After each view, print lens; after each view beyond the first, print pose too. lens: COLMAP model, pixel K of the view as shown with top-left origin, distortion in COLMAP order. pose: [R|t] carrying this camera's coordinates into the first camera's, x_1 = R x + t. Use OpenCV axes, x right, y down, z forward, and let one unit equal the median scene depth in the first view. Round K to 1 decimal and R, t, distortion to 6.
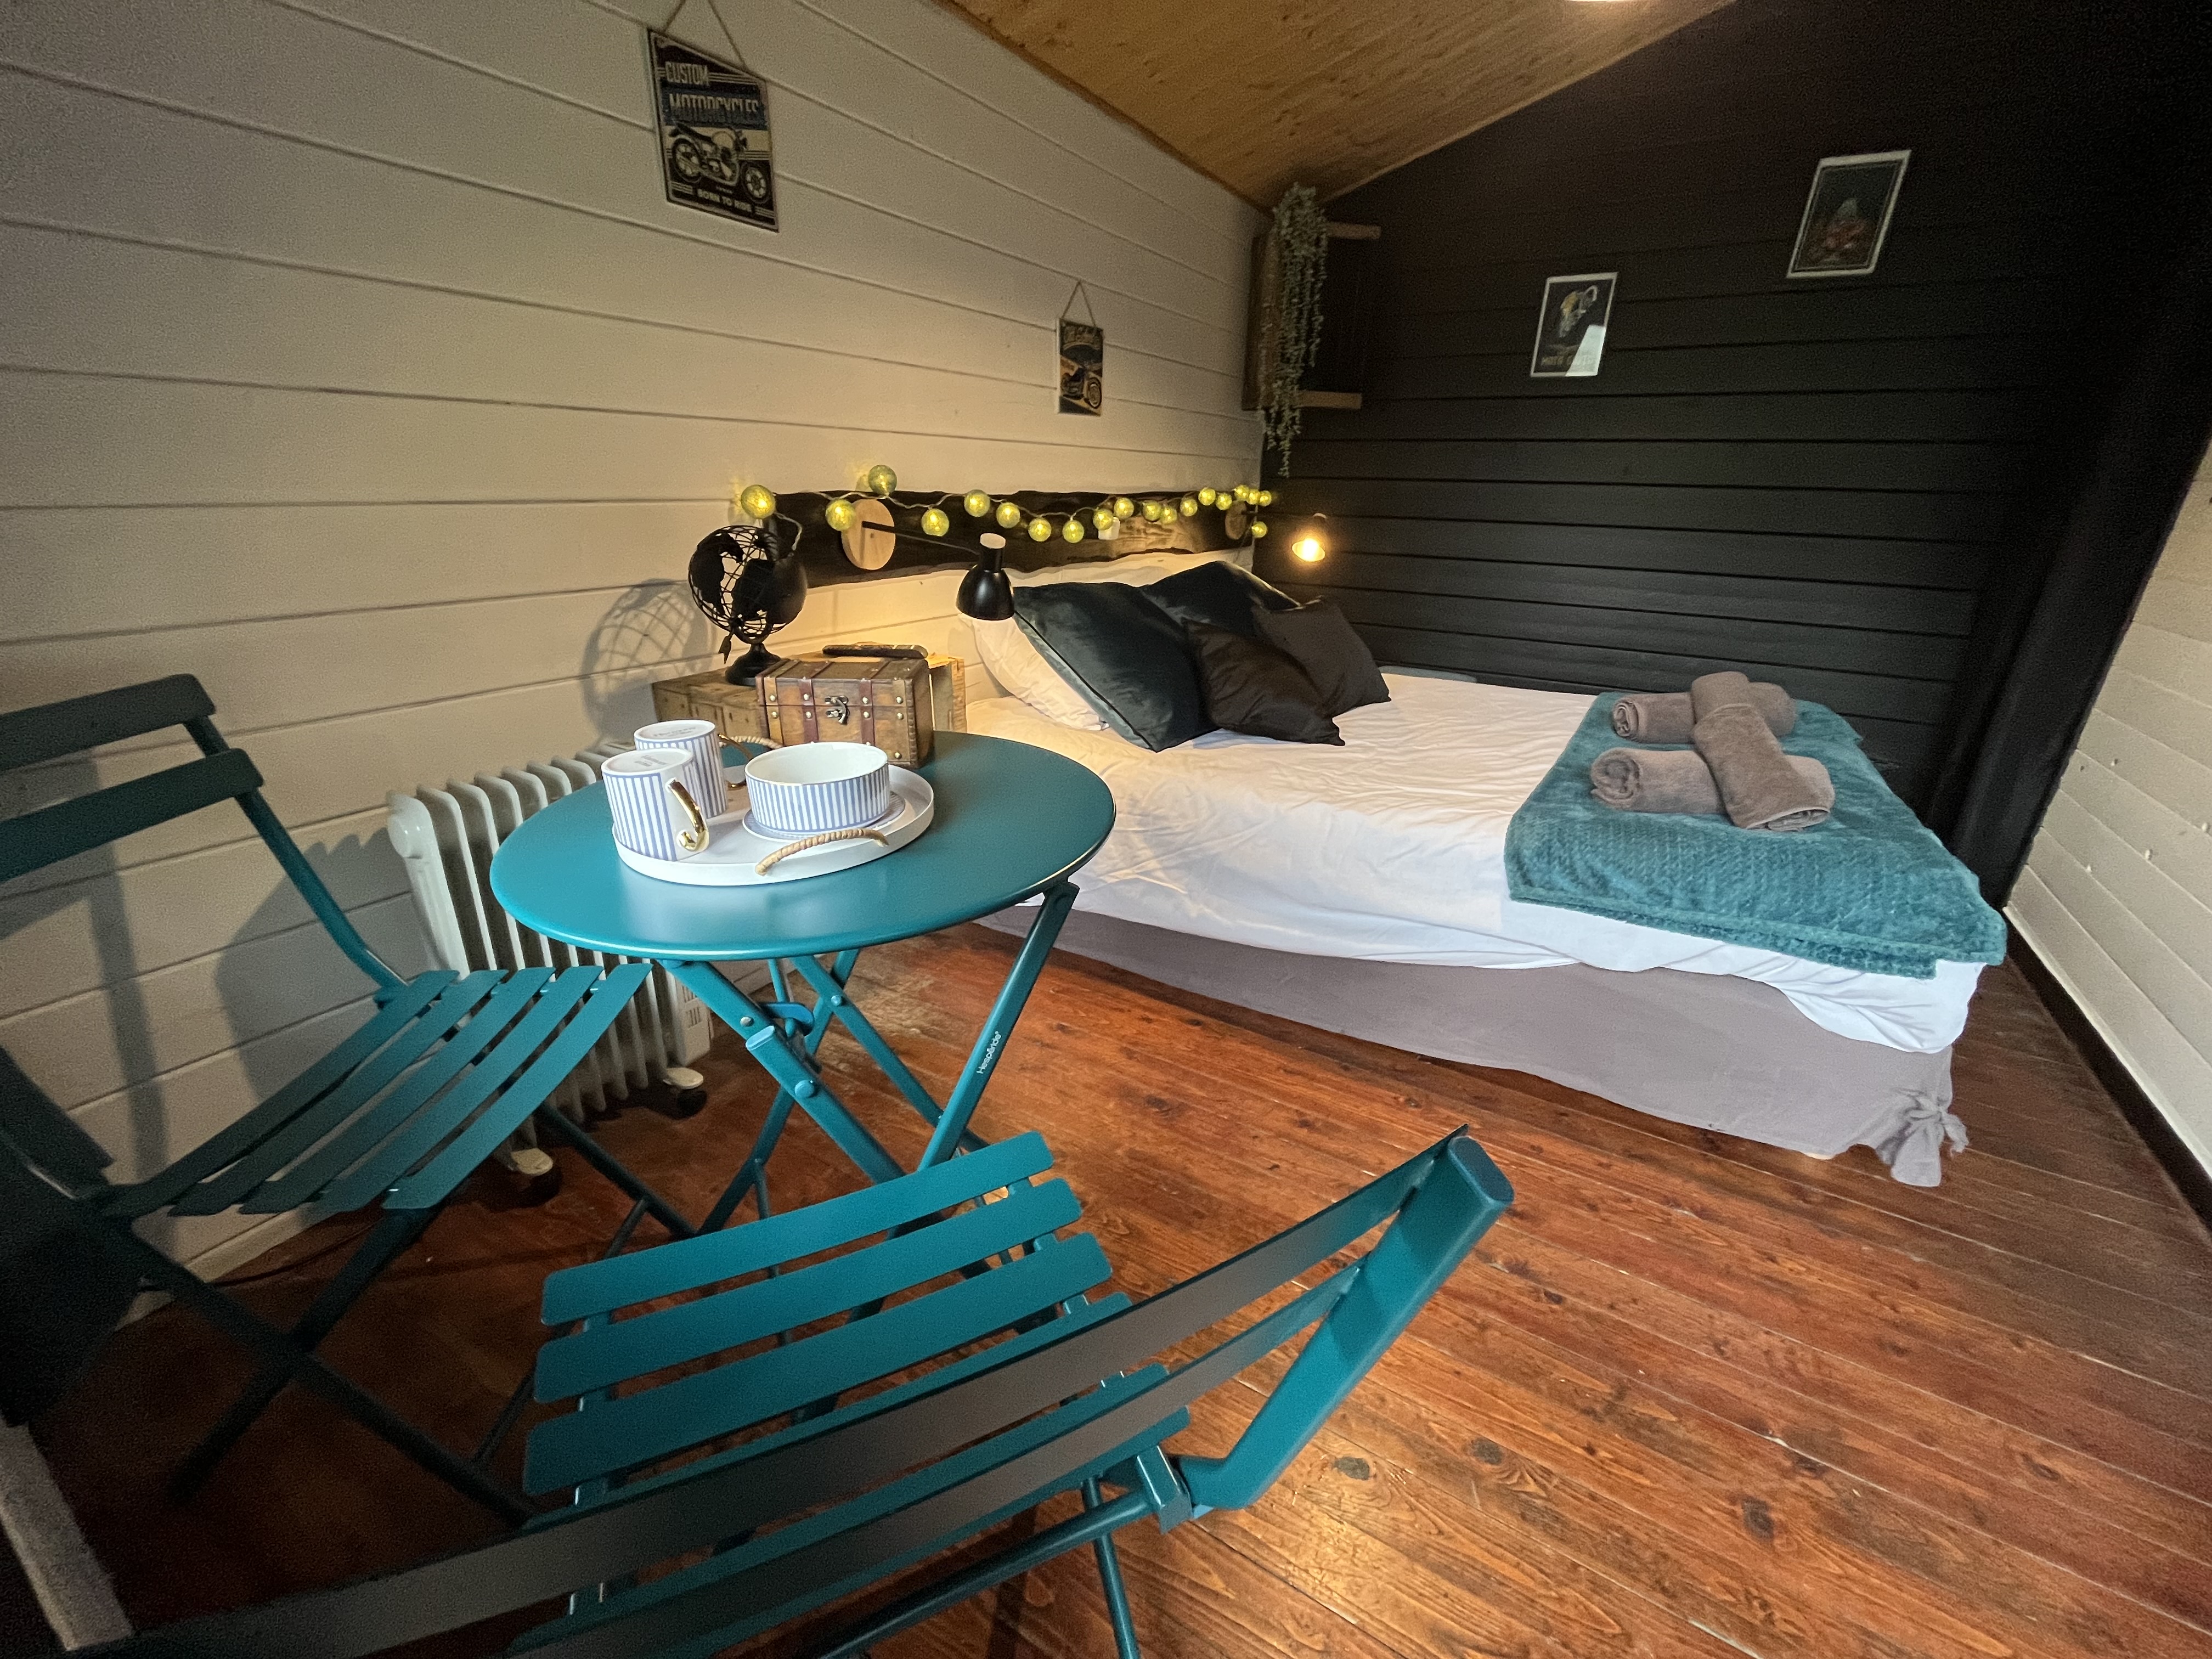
lens RADIAL K [[888.5, 0, 1089.7], [0, 888.5, 833.6], [0, 0, 1]] dist [-0.004348, -0.001036]
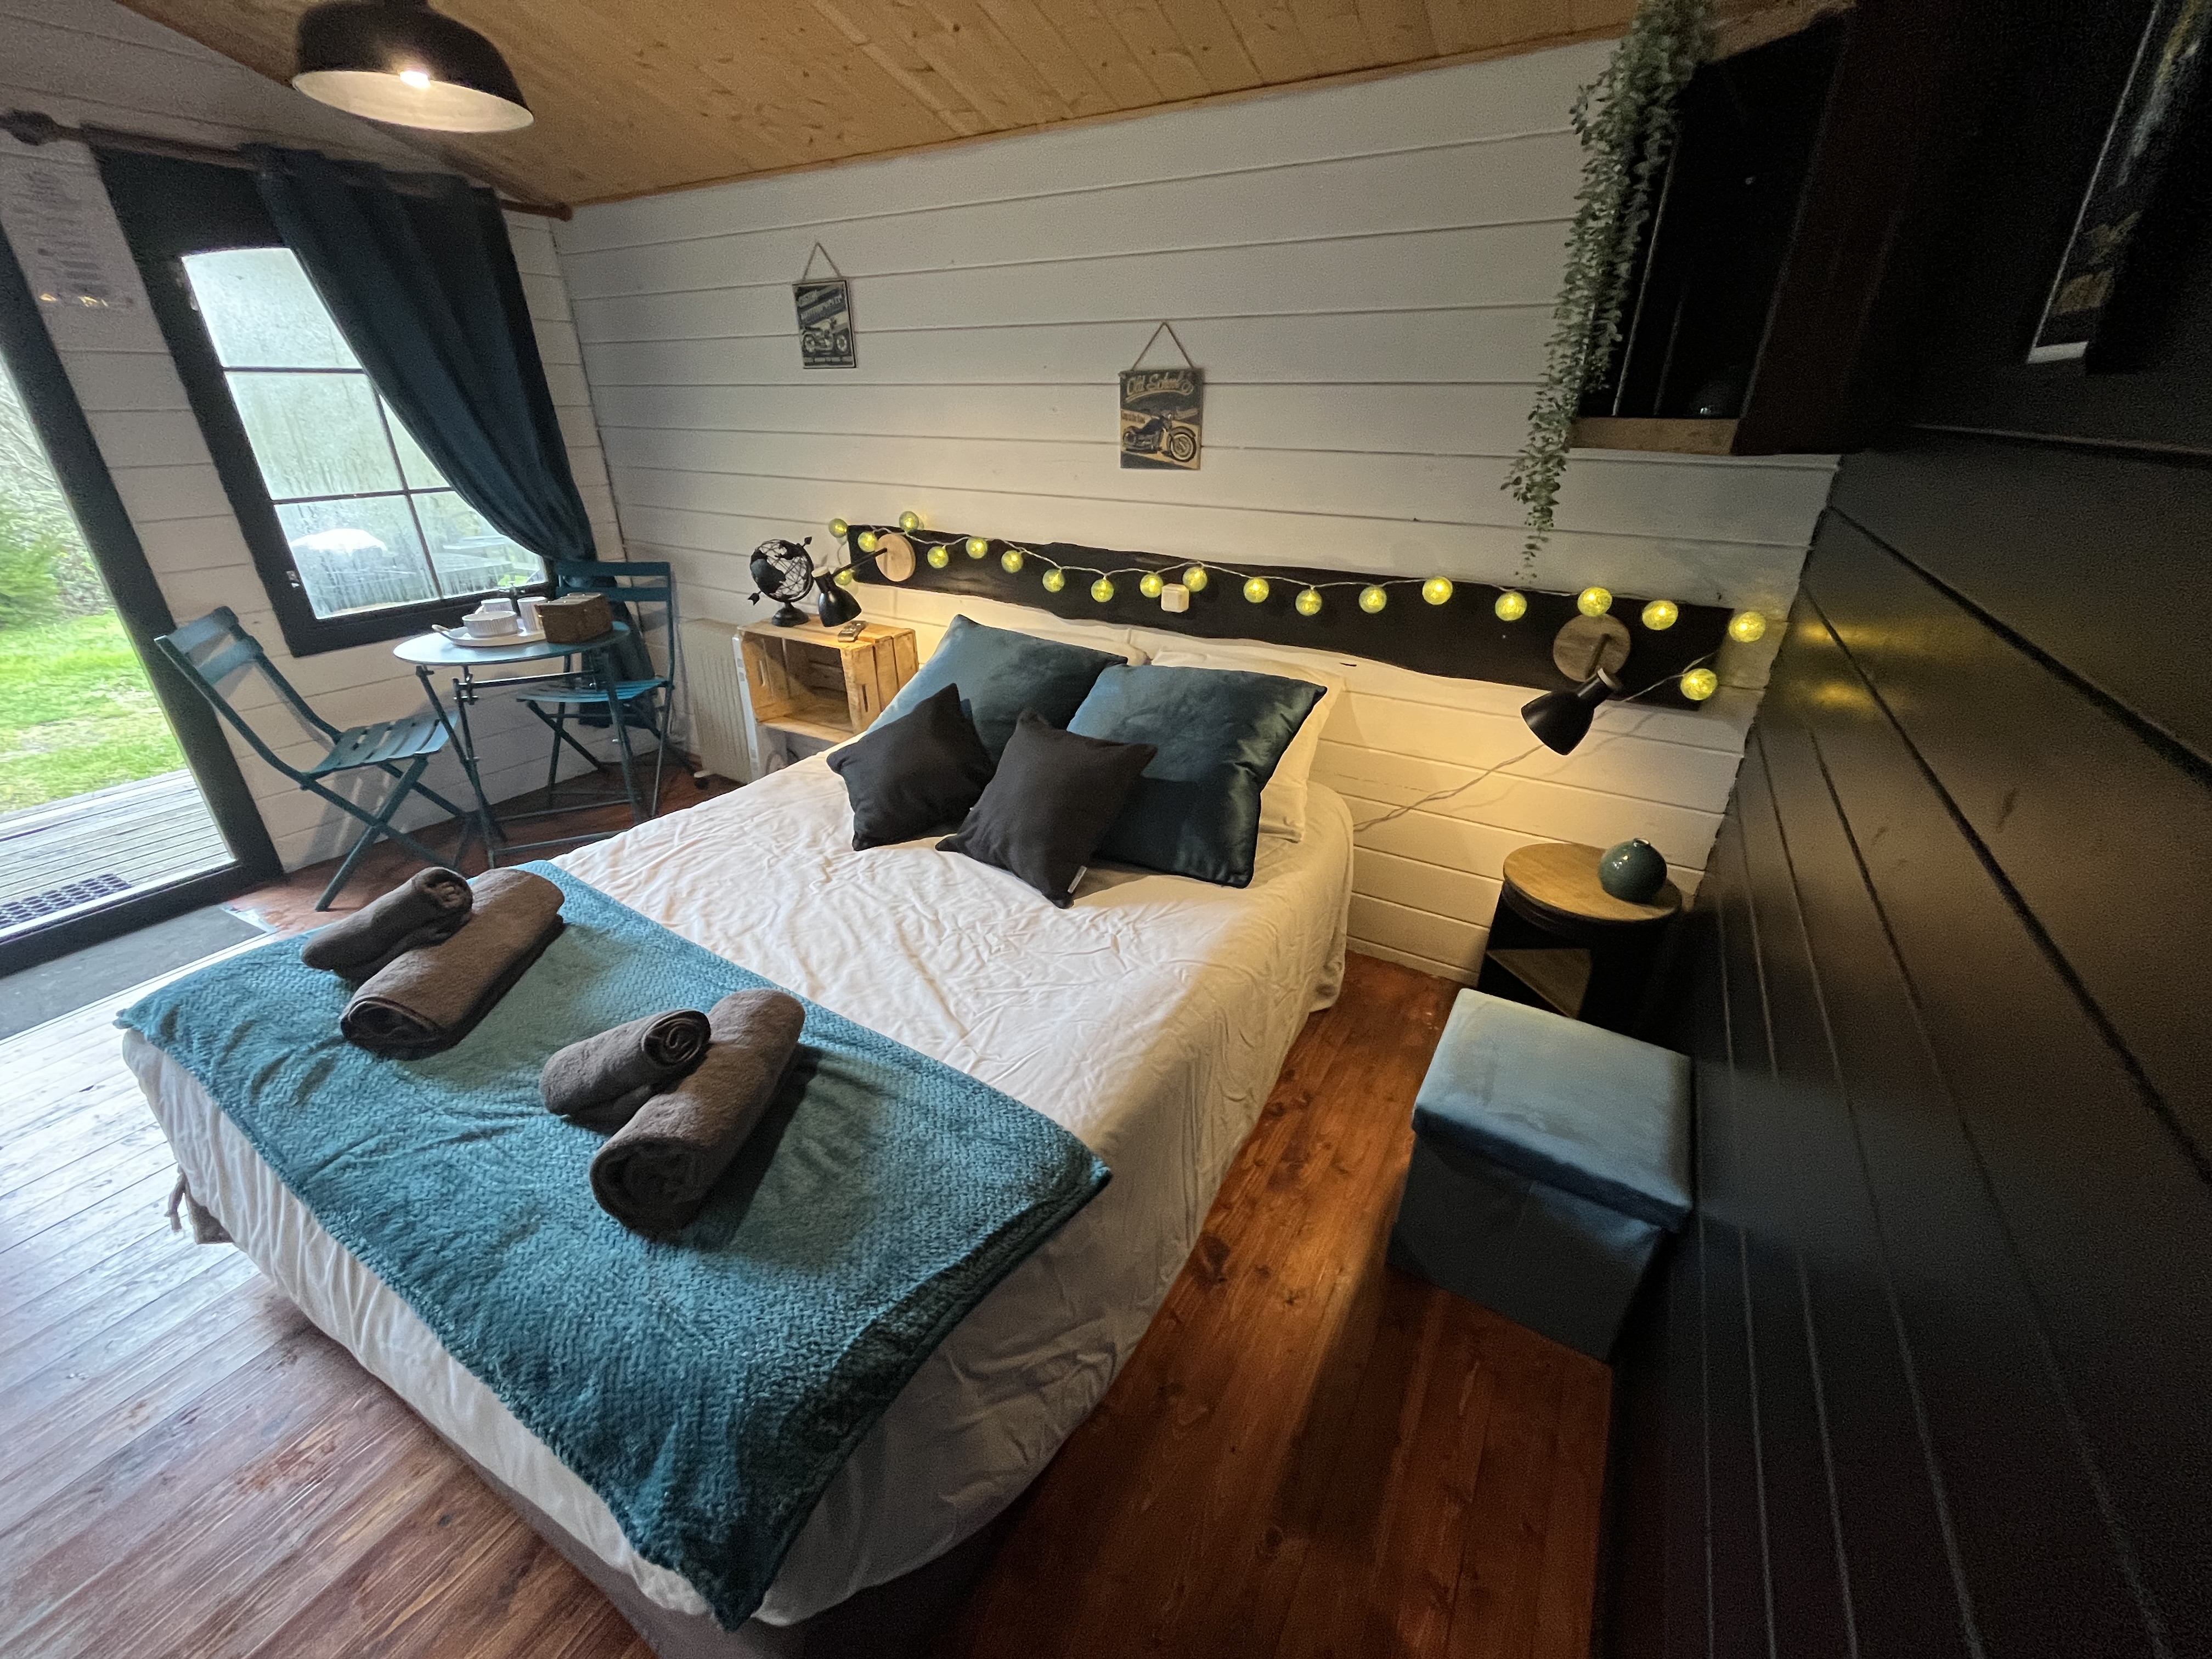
lens RADIAL K [[888.5, 0, 1098.7], [0, 888.5, 835.4], [0, 0, 1]] dist [-0.004348, -0.001036]
pose [[0.013574, 0.420726, -0.907086, 1.024159], [-0.377606, 0.842153, 0.384958, -0.514710], [0.925867, 0.337296, 0.170300, 0.976122]]
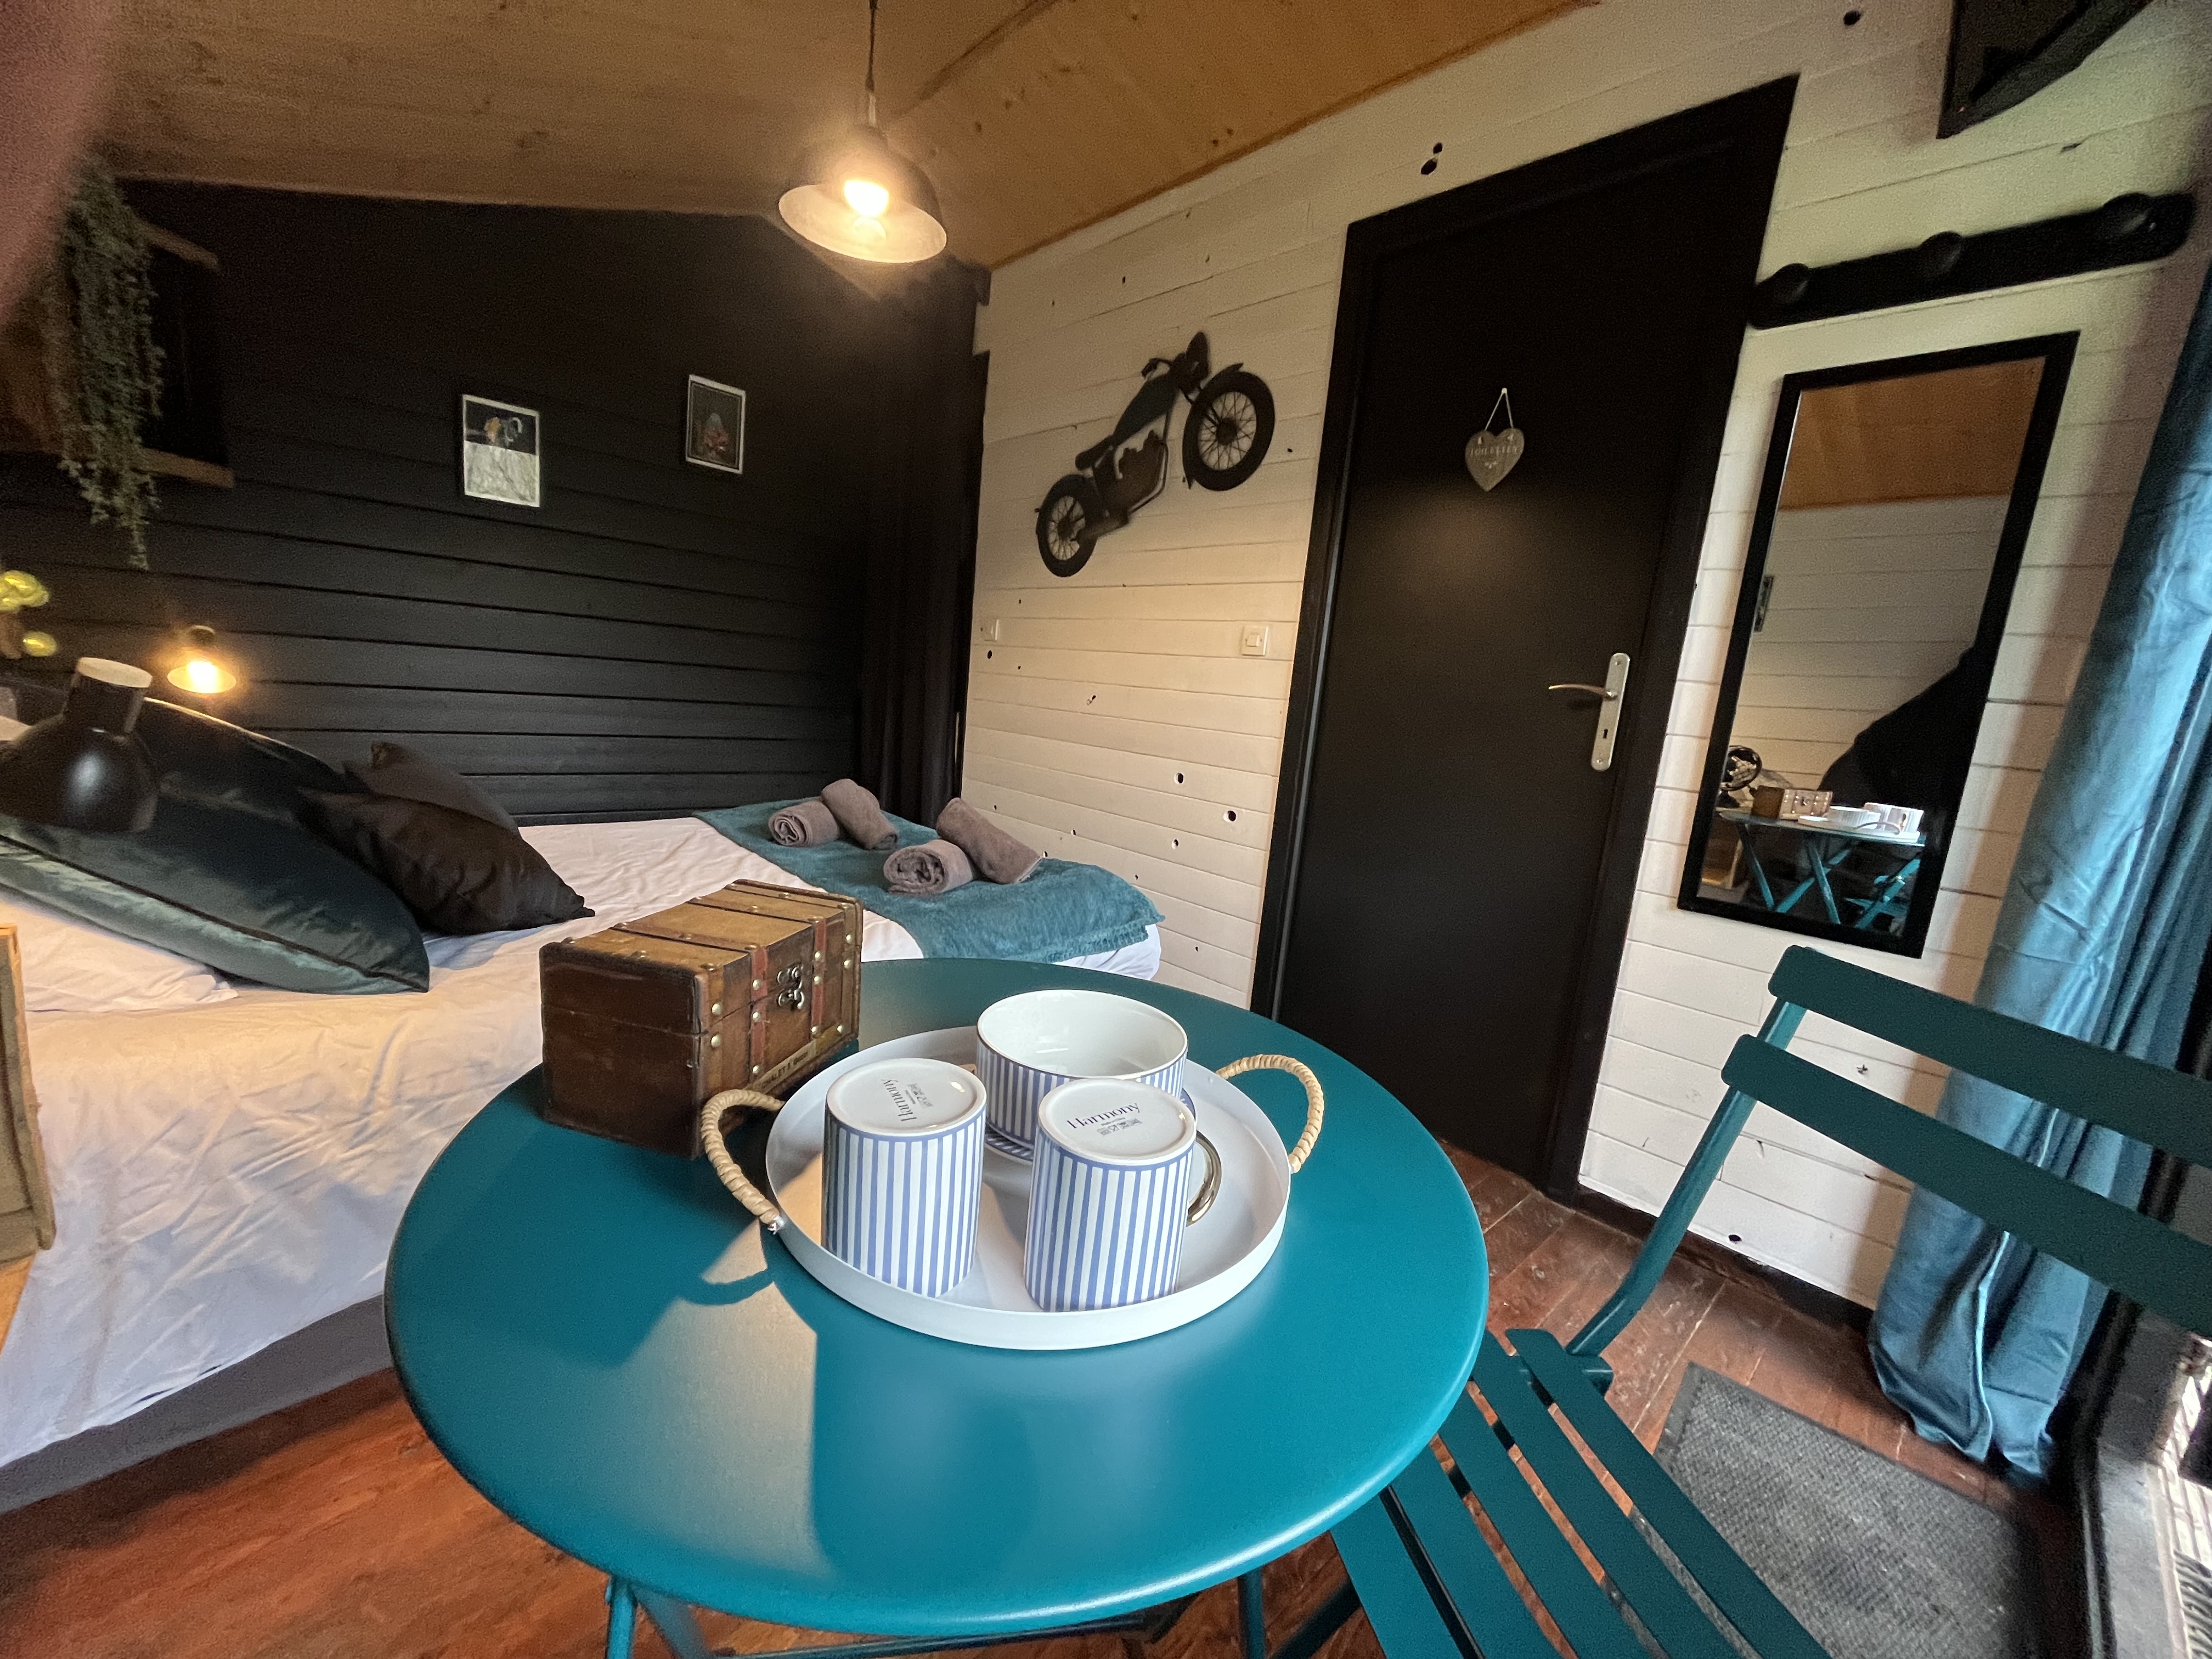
lens RADIAL K [[888.5, 0, 1108.4], [0, 888.5, 836.3], [0, 0, 1]] dist [-0.004348, -0.001036]
pose [[0.256044, -0.163486, 0.952740, -0.331988], [0.280287, 0.955810, 0.088687, -0.098881], [-0.925138, 0.244333, 0.290552, 0.274723]]
